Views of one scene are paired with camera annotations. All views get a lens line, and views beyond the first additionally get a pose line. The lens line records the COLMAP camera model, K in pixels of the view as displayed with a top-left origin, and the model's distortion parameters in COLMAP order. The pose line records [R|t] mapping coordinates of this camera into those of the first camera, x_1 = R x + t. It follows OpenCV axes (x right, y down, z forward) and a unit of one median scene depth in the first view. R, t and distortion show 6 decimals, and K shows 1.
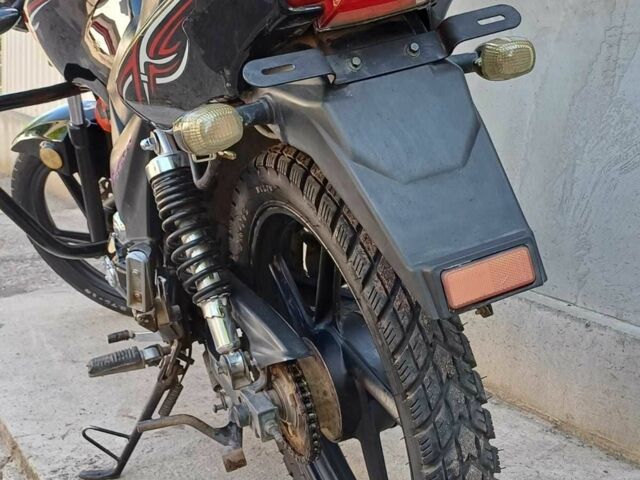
lens RADIAL K [[764.5, 0, 361.4], [0, 764.5, 240.4], [0, 0, 1]] dist [0.060054, -0.004734]
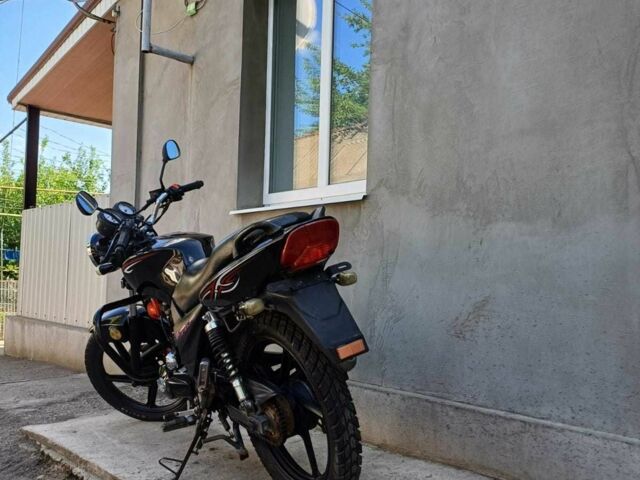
lens RADIAL K [[530.3, 0, 320.0], [0, 530.3, 240.0], [0, 0, 1]] dist [0.064225, -0.000891]
pose [[0.984115, -0.028244, 0.175269, -0.217312], [0.076854, 0.957738, -0.277185, 0.143210], [-0.160033, 0.286252, 0.944695, -0.769258]]
